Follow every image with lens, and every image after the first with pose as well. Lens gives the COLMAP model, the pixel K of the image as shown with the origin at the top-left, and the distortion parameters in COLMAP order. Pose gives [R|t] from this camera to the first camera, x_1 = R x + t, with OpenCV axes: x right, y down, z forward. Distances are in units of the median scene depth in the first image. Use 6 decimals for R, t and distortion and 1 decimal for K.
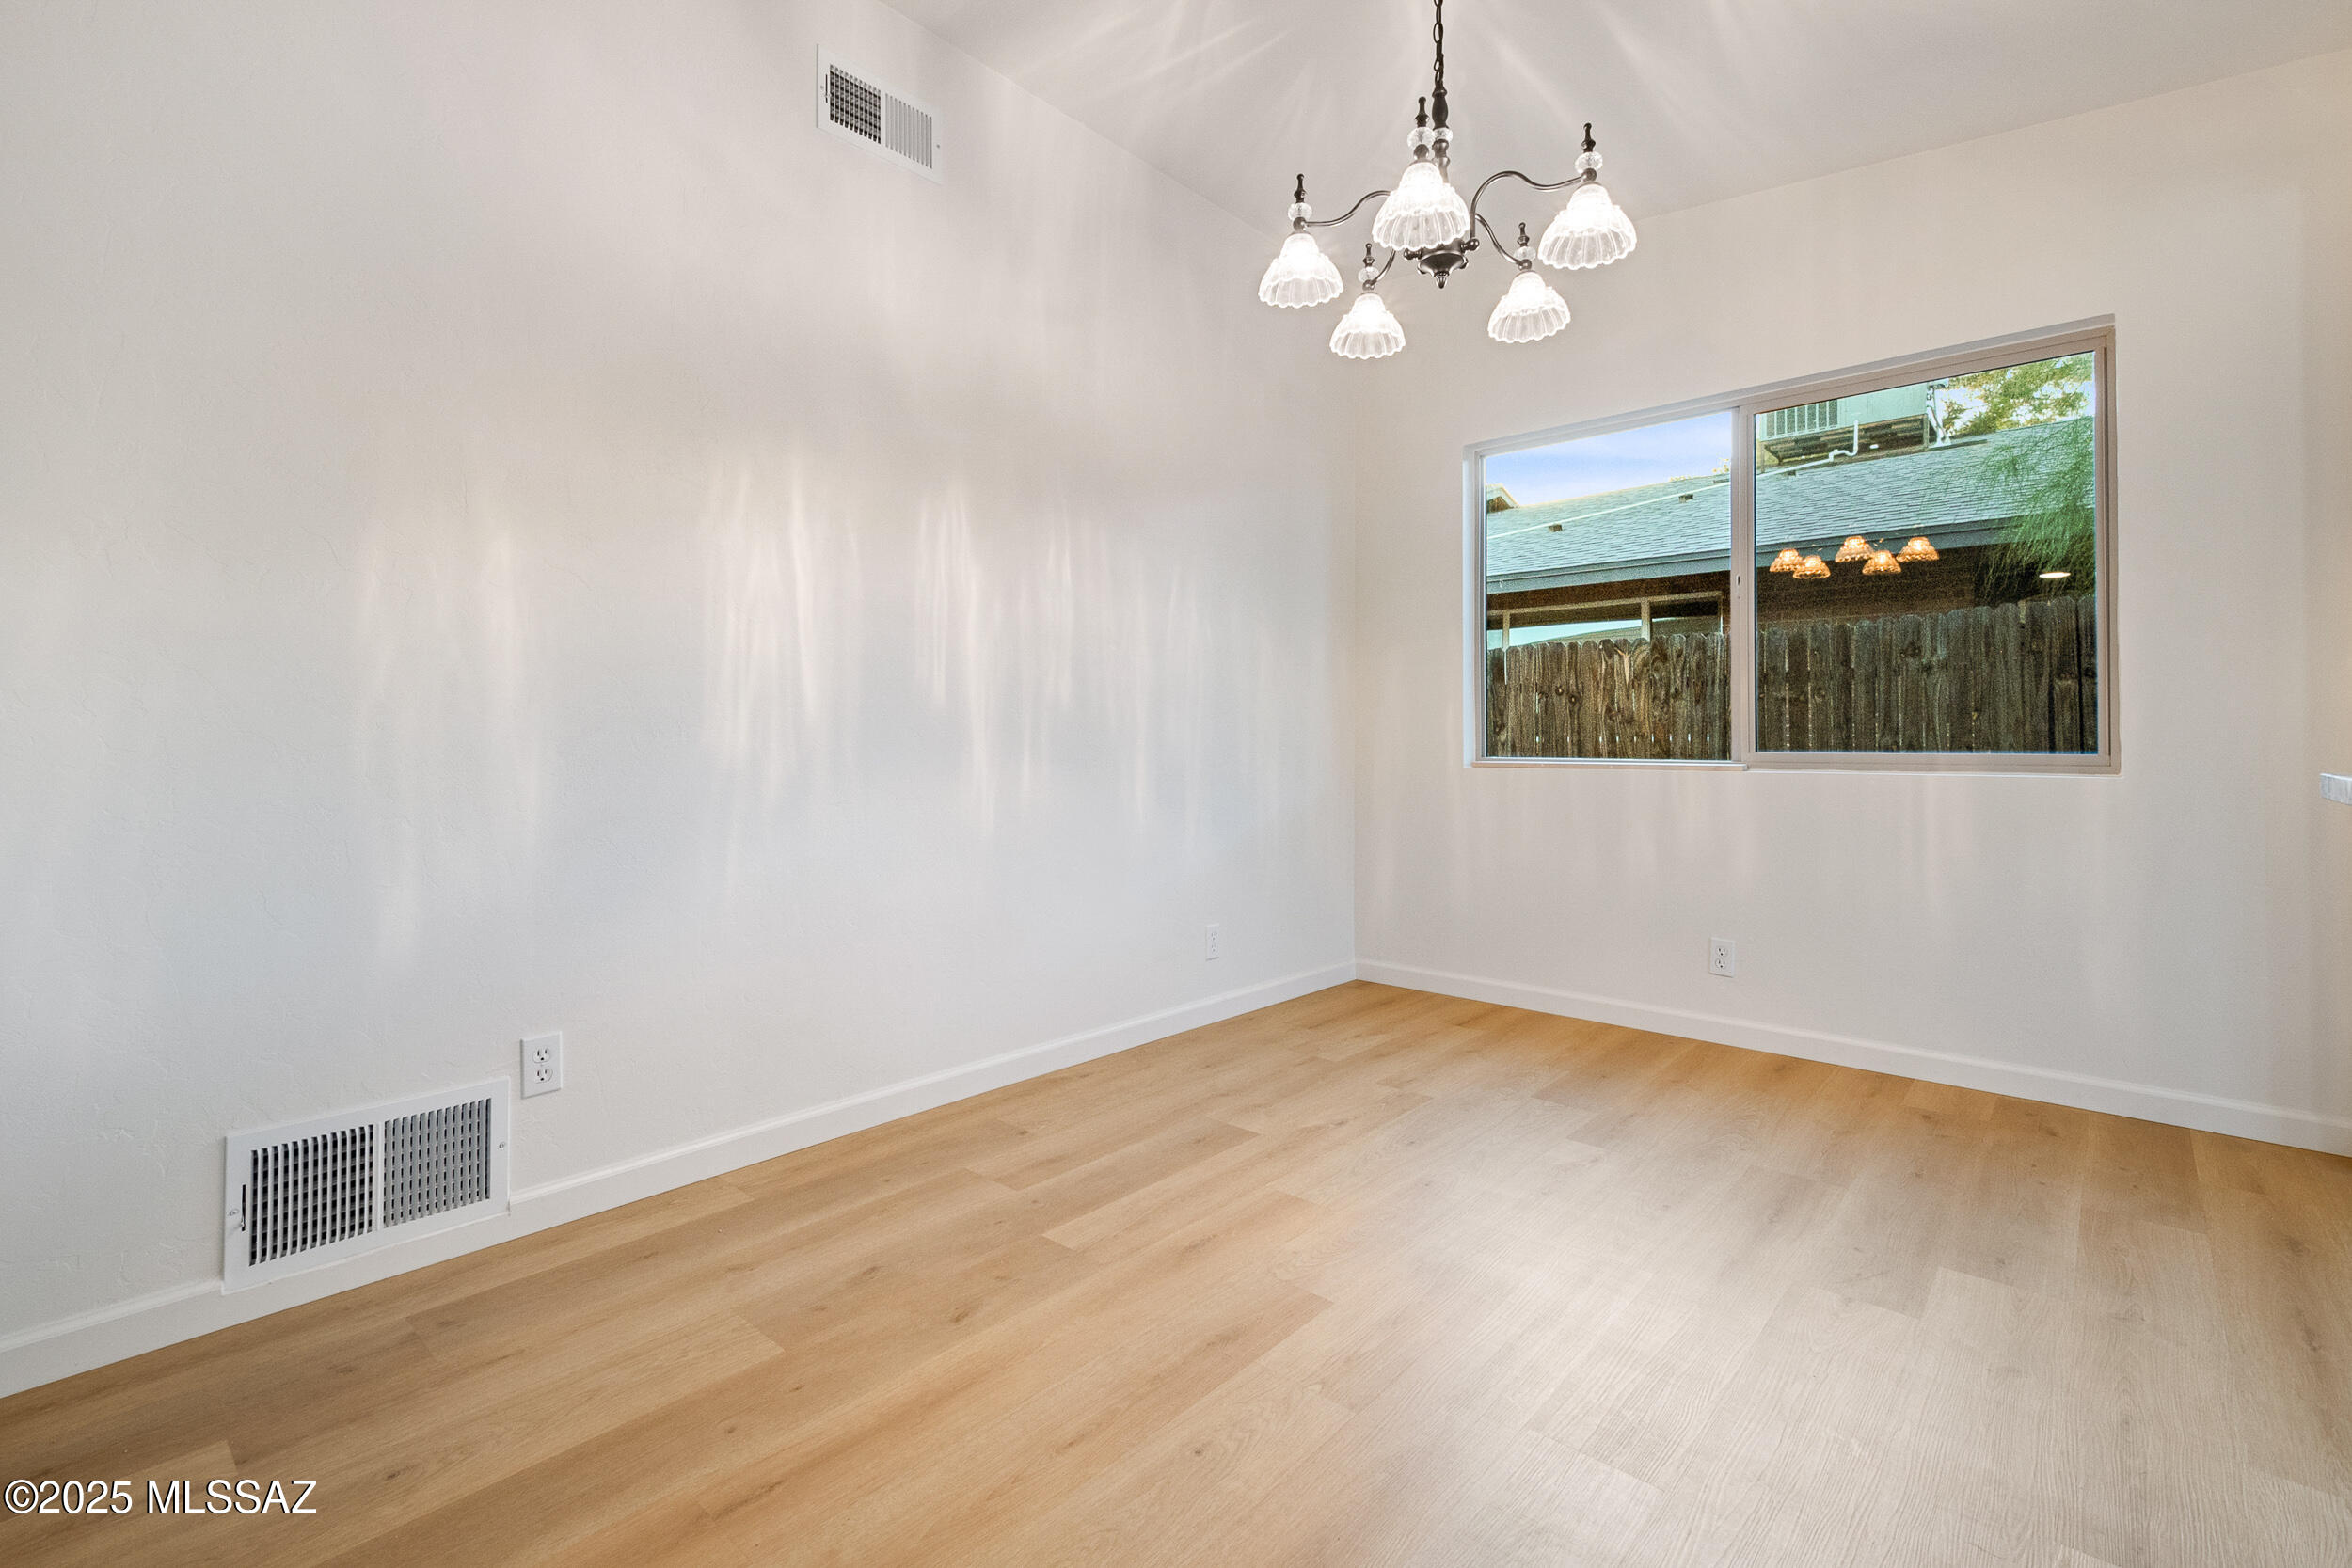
lens RADIAL K [[1049.0, 0, 1167.6], [0, 1049.0, 723.7], [0, 0, 1]] dist [0.009429, -0.004699]
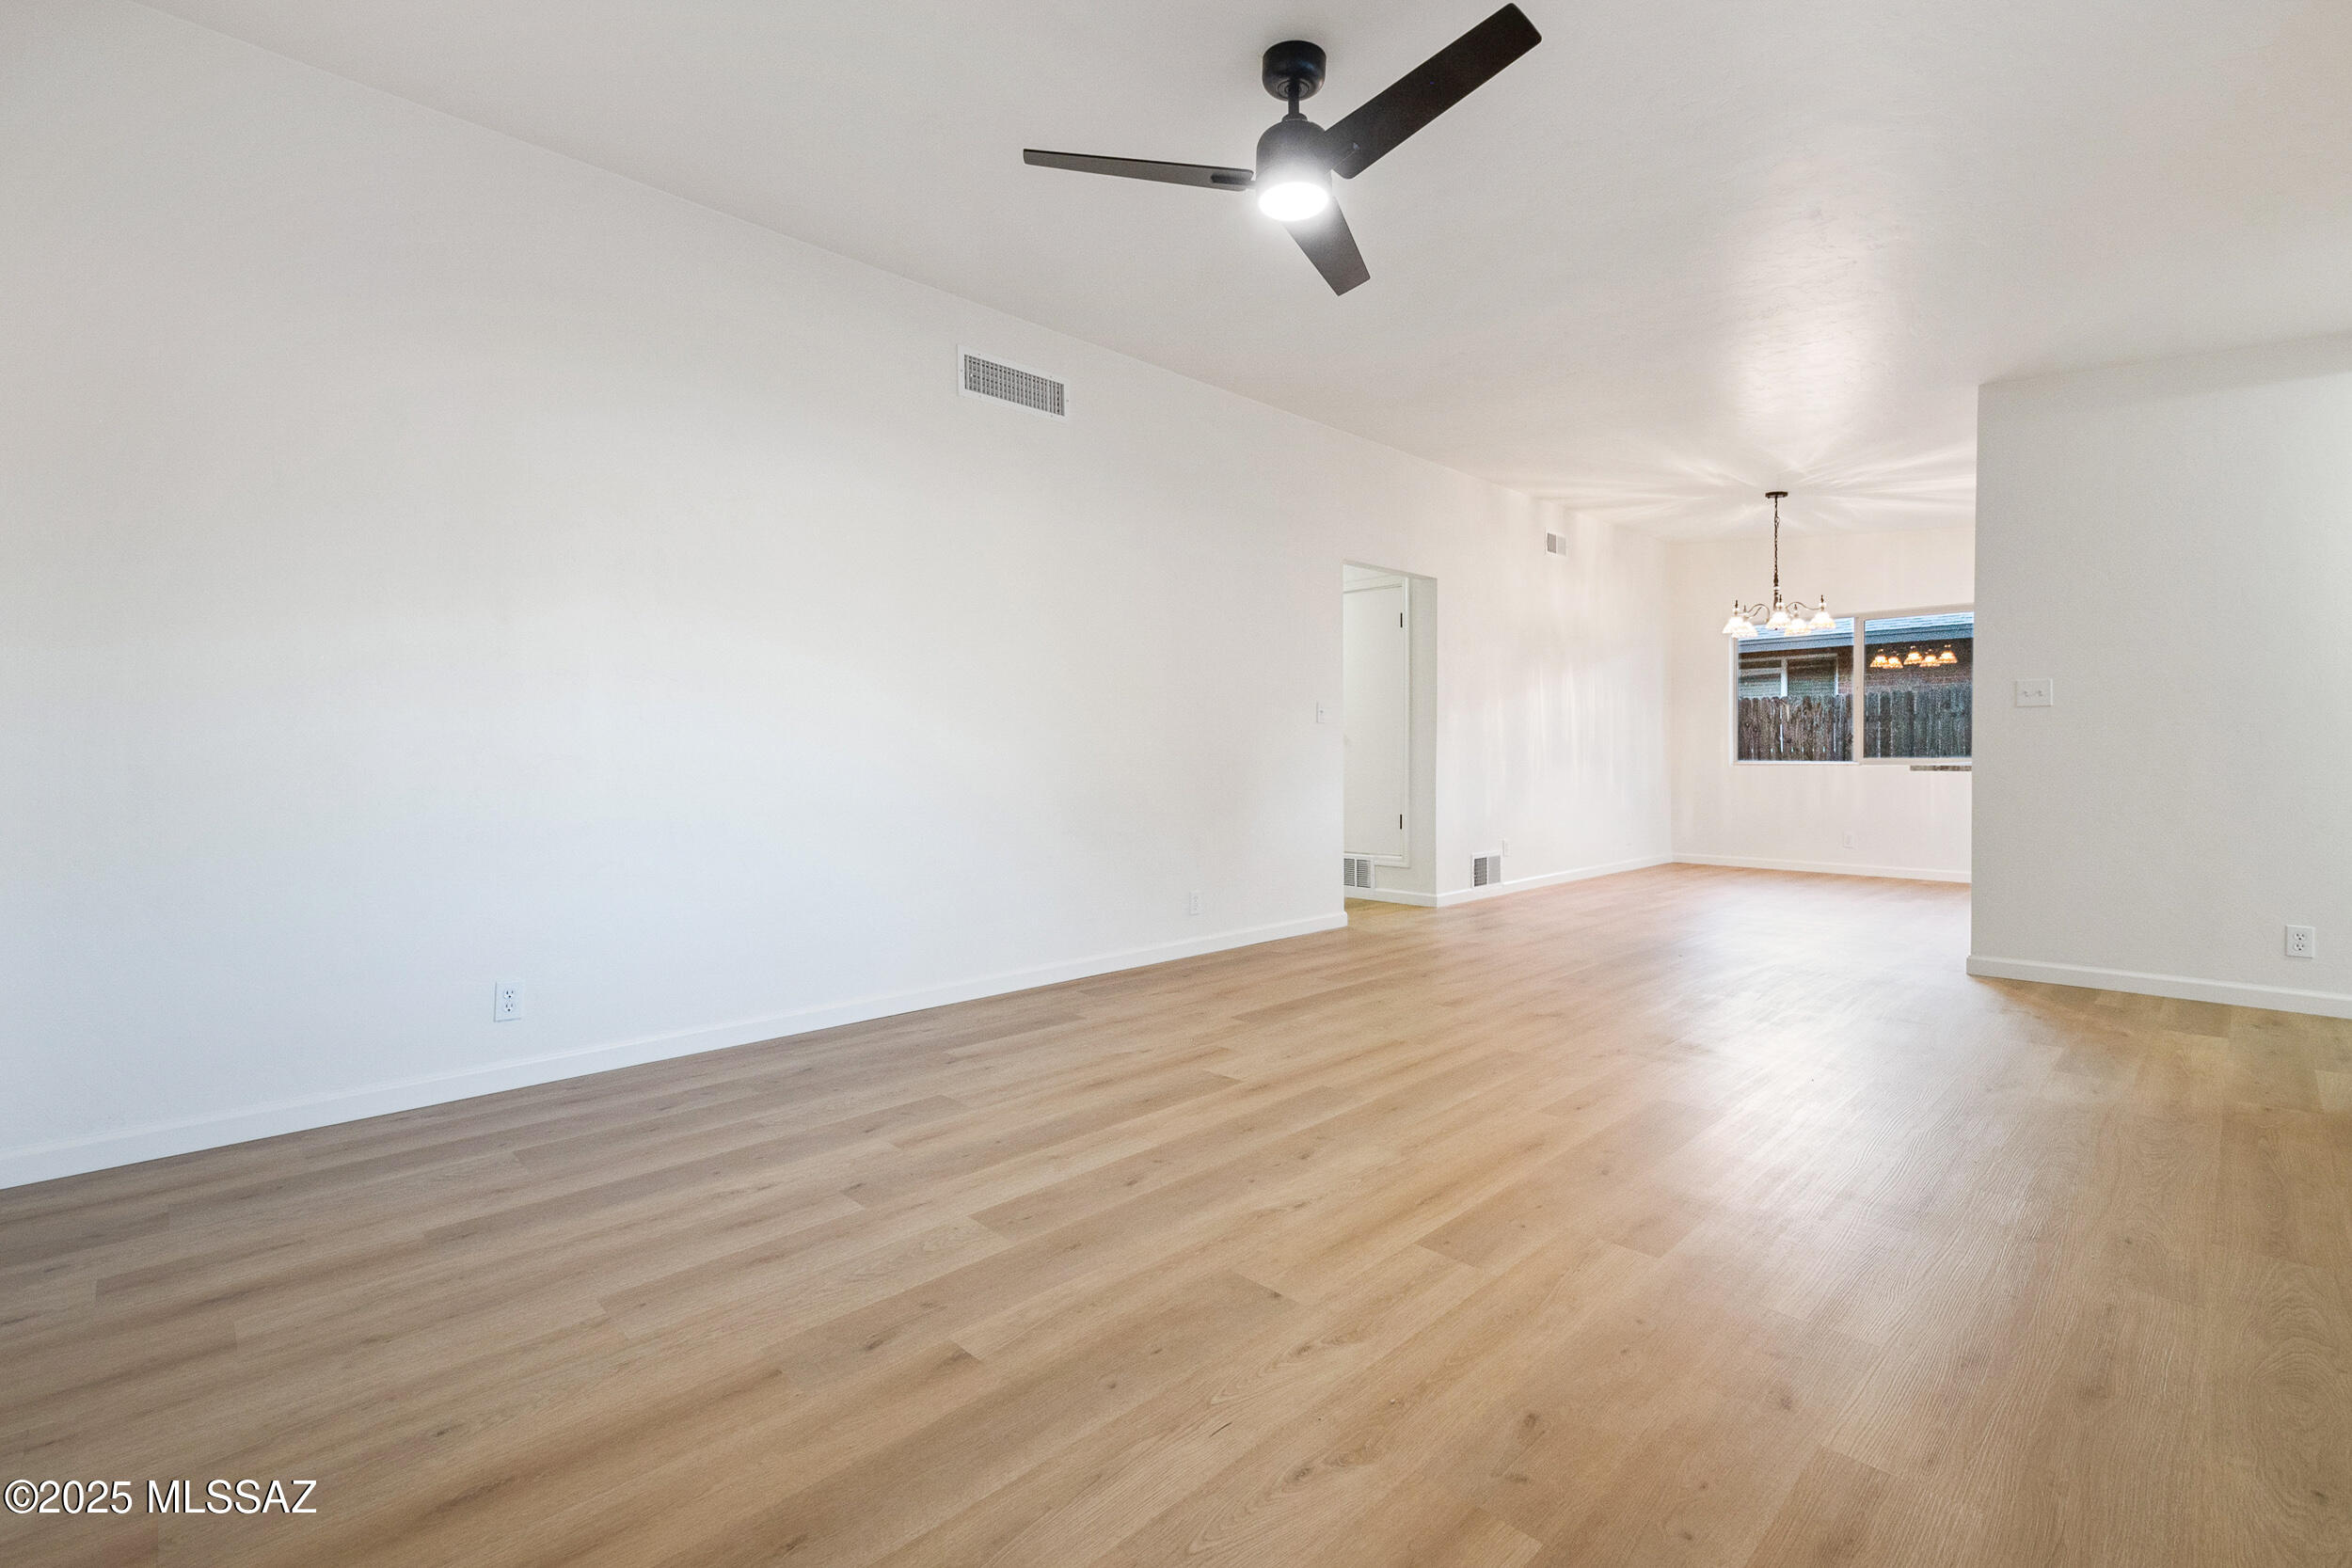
lens RADIAL K [[1049.0, 0, 1181.3], [0, 1049.0, 748.1], [0, 0, 1]] dist [0.009429, -0.004699]
pose [[0.998325, -0.004164, -0.057701, -0.866606], [0.004998, 0.999885, 0.014321, -0.037868], [0.057635, -0.014586, 0.998231, -1.500845]]
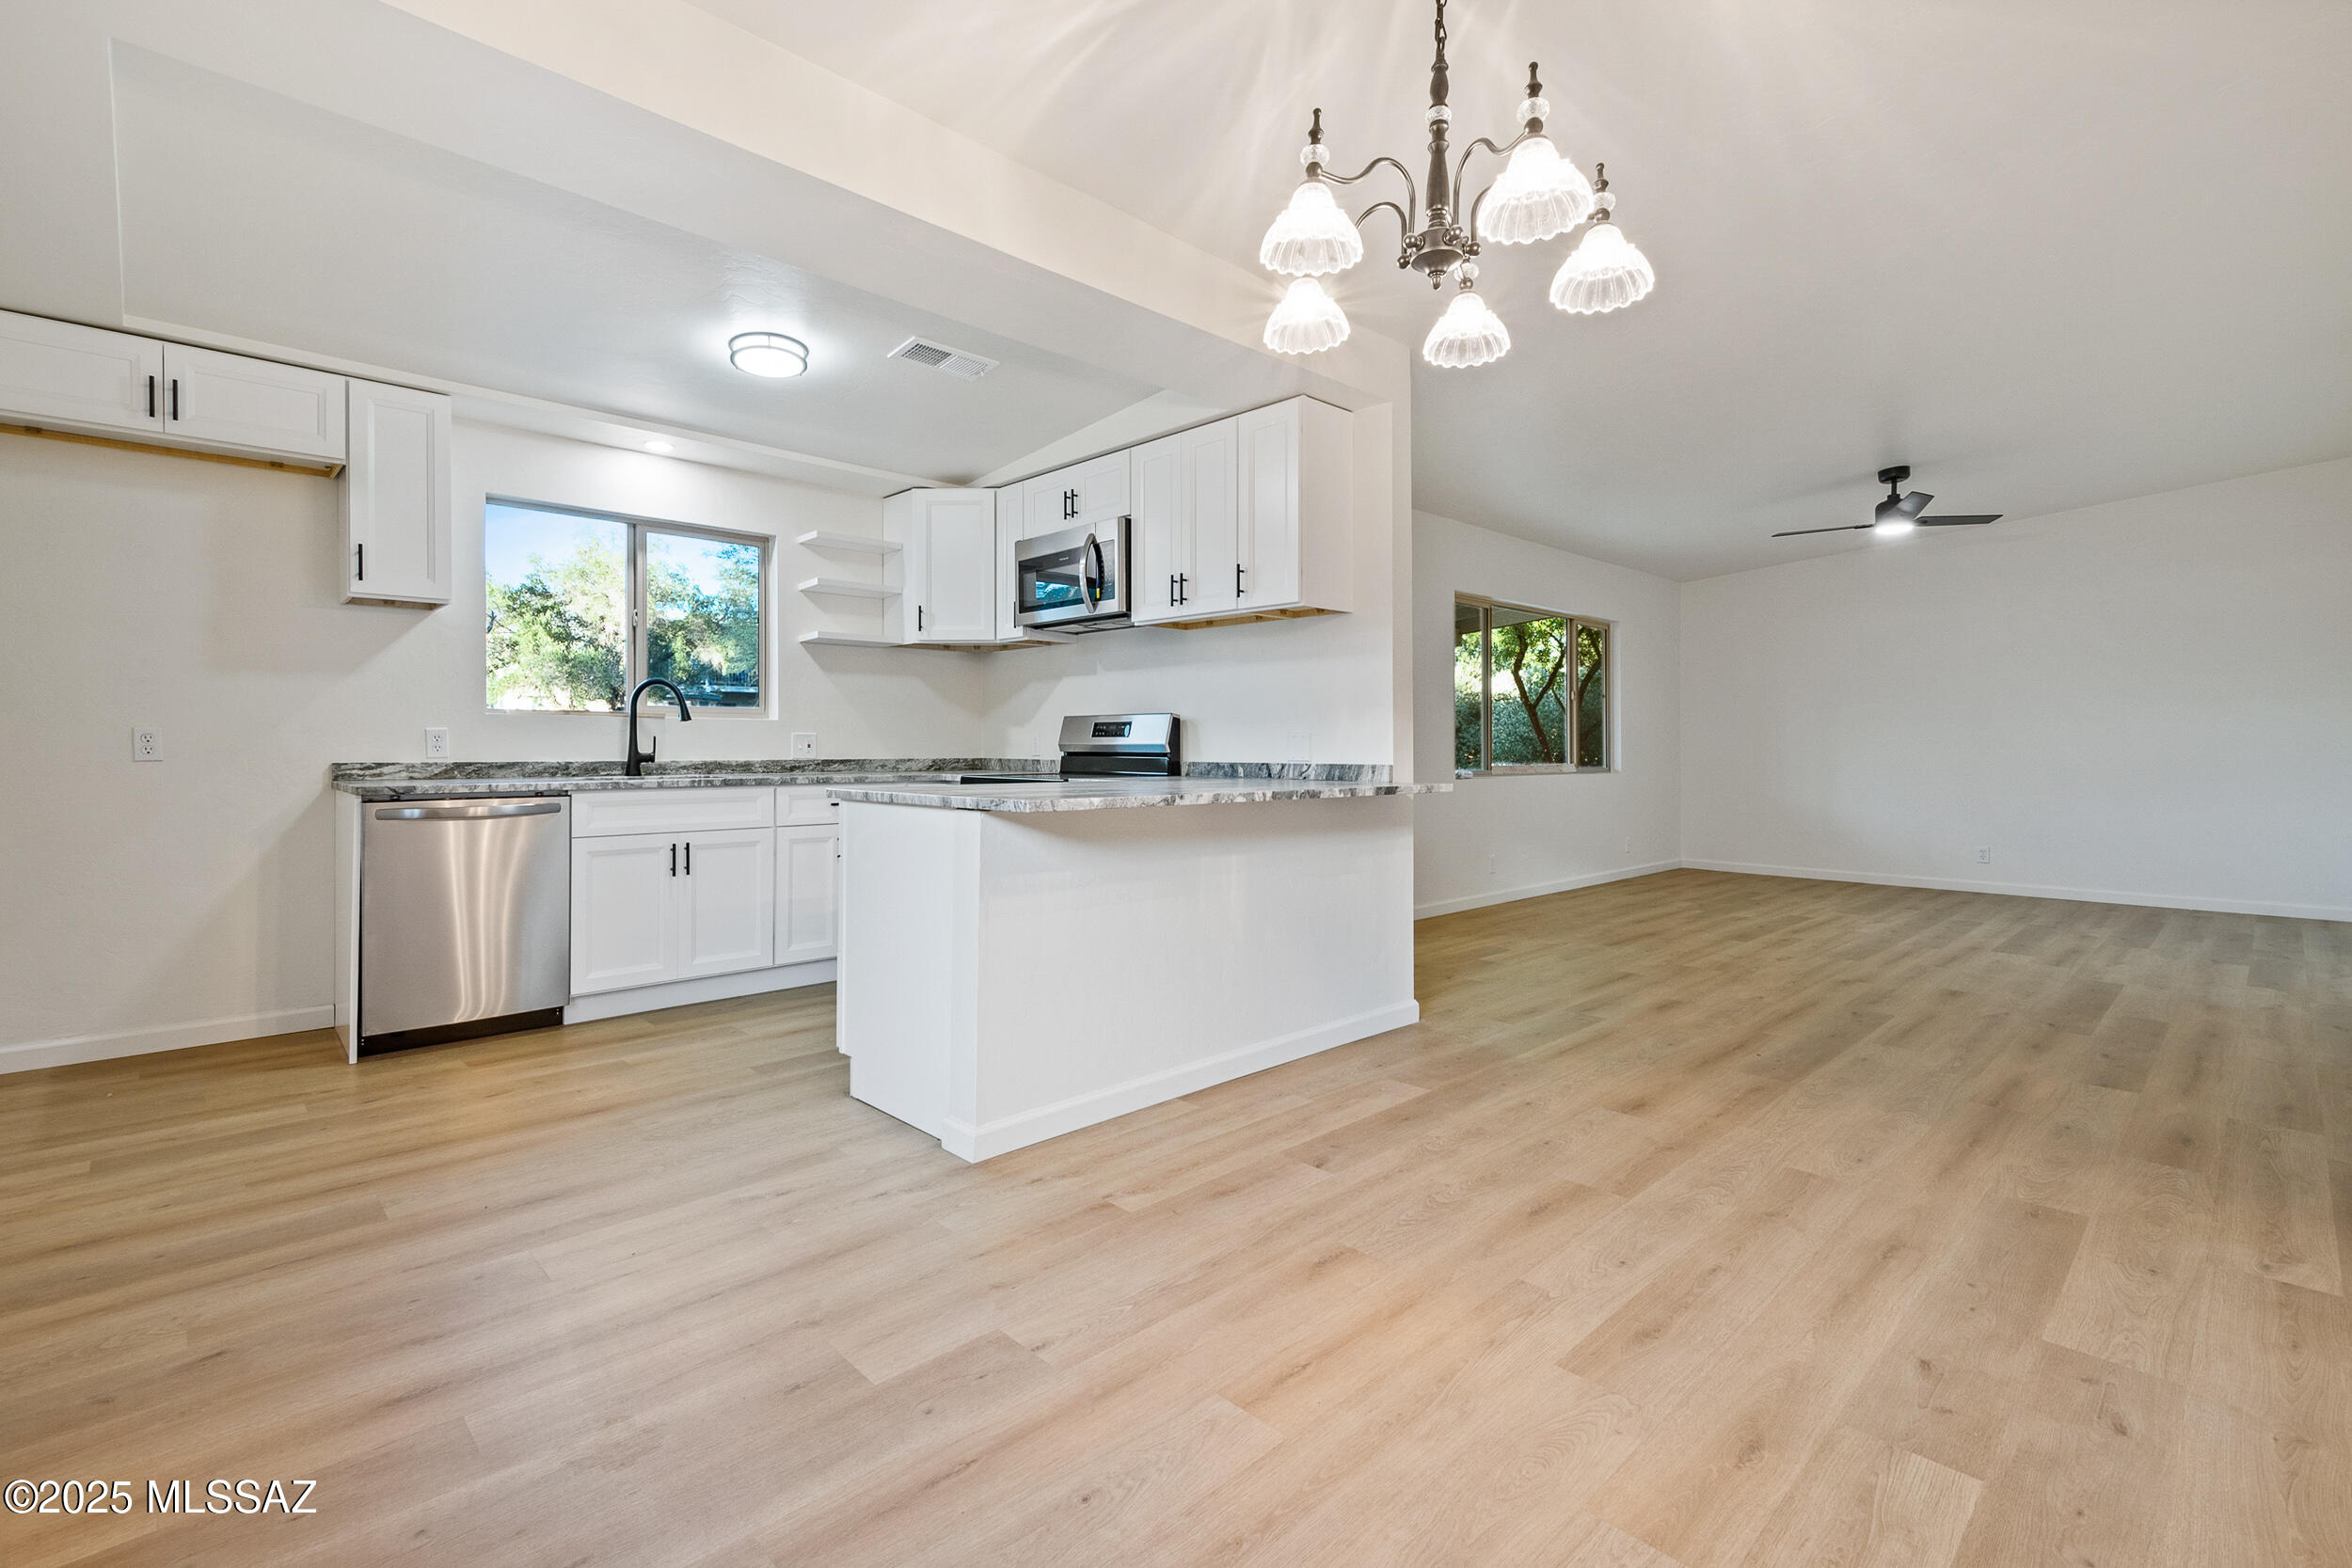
lens RADIAL K [[1049.0, 0, 1182.8], [0, 1049.0, 750.0], [0, 0, 1]] dist [0.009429, -0.004699]
pose [[-0.997862, -0.003576, 0.065260, 0.228428], [-0.004554, 0.999880, -0.014839, -0.006841], [-0.065199, -0.015105, -0.997758, 1.037726]]
